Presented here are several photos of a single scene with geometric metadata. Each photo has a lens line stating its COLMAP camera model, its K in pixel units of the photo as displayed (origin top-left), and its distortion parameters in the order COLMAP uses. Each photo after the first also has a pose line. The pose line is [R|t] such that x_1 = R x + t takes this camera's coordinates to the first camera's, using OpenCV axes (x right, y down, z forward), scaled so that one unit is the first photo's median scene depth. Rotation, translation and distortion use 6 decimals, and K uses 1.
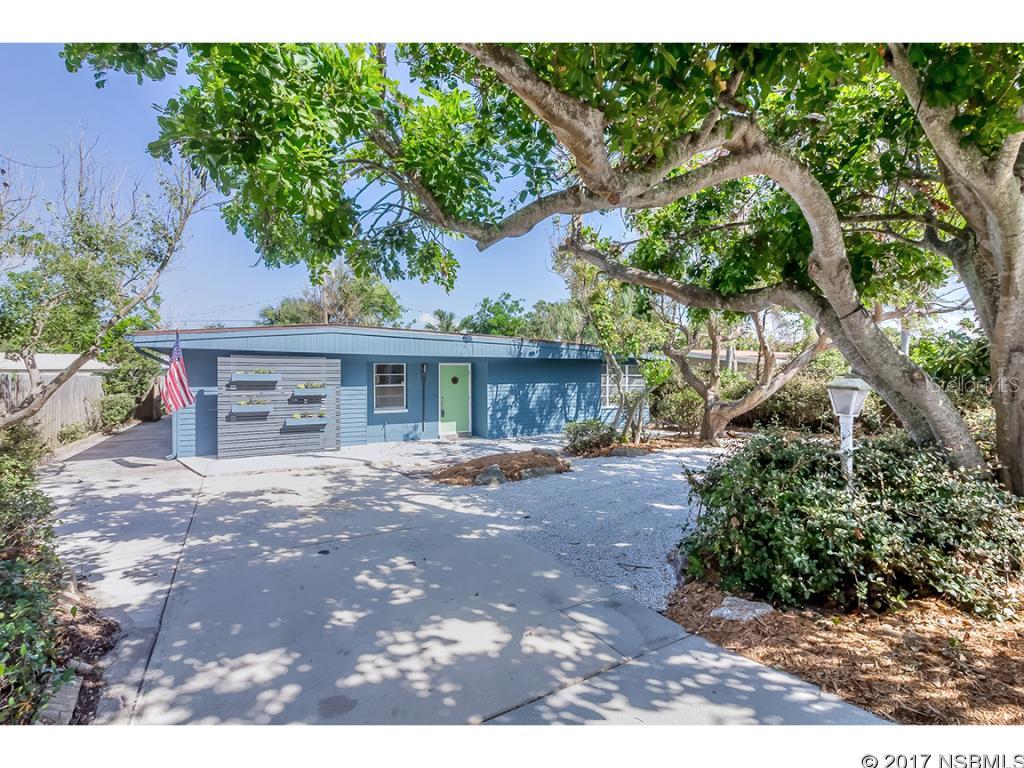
lens RADIAL K [[469.0, 0, 515.4], [0, 469.0, 383.8], [0, 0, 1]] dist [0.000112, 0.000003]
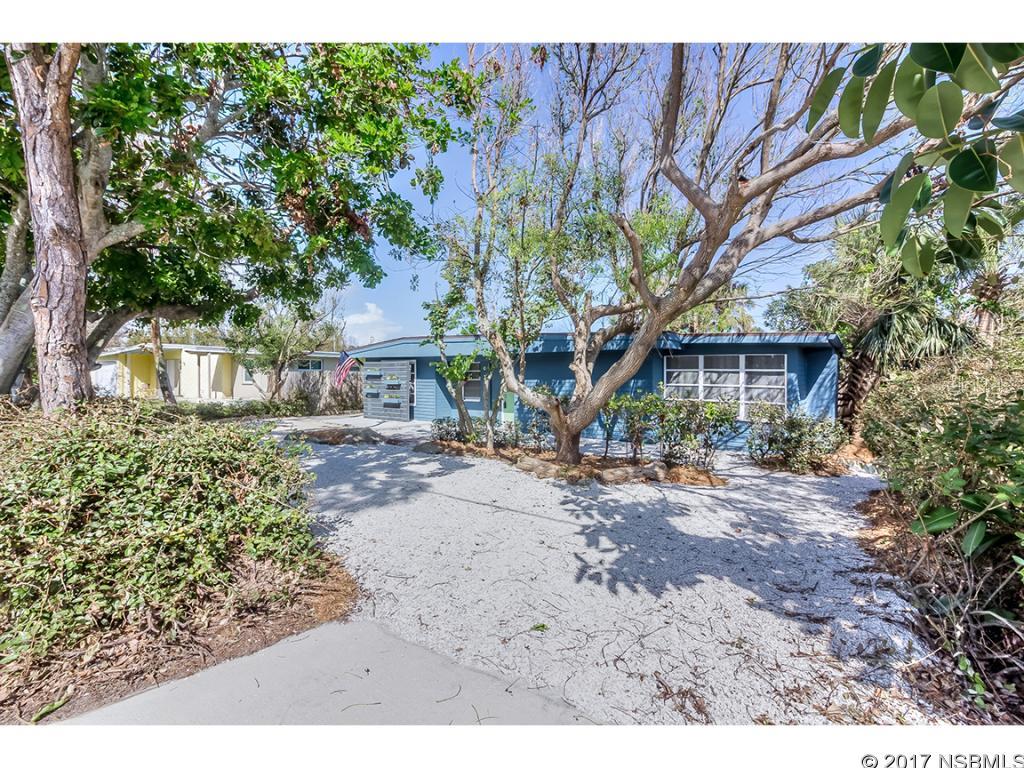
lens RADIAL K [[469.0, 0, 509.3], [0, 469.0, 380.1], [0, 0, 1]] dist [0.000112, 0.000003]
pose [[0.380505, 0.014120, -0.924671, 0.929113], [-0.014415, 0.999853, 0.009336, -0.008025], [0.924666, 0.009777, 0.380653, 0.602707]]
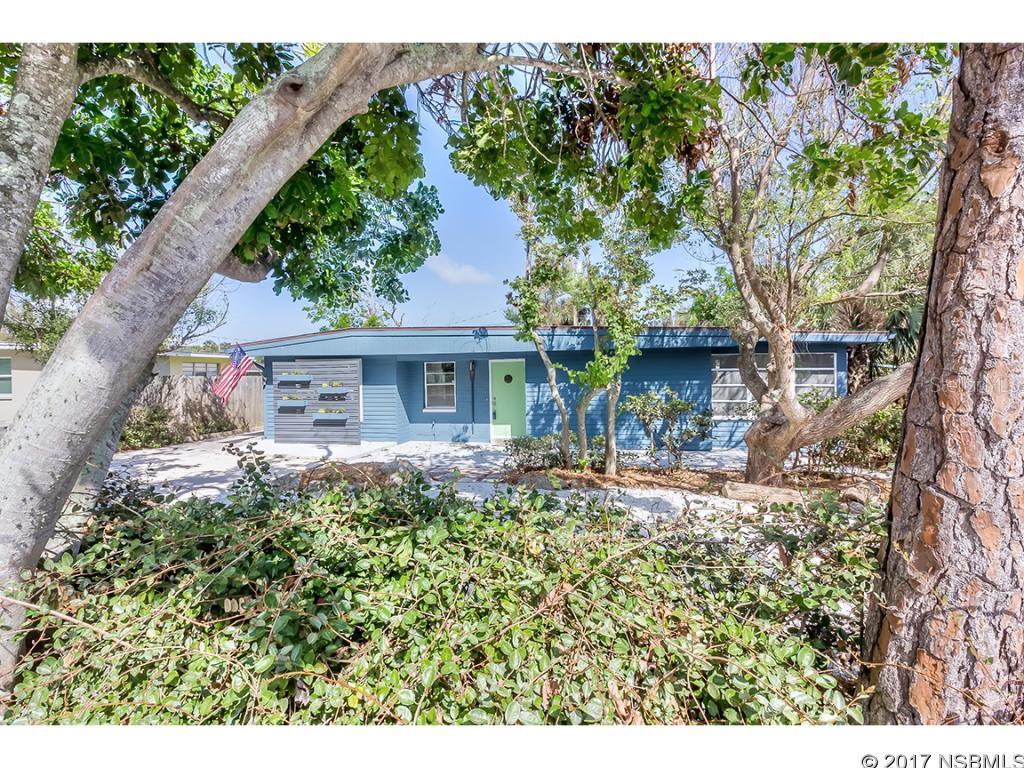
lens RADIAL K [[500.2, 0, 510.3], [0, 500.2, 383.2], [0, 0, 1]] dist [-0.003310, -0.000224]
pose [[0.730462, 0.005568, -0.682931, 0.548180], [0.001276, 0.999954, 0.009517, -0.008488], [0.682952, -0.007823, 0.730421, 0.328843]]
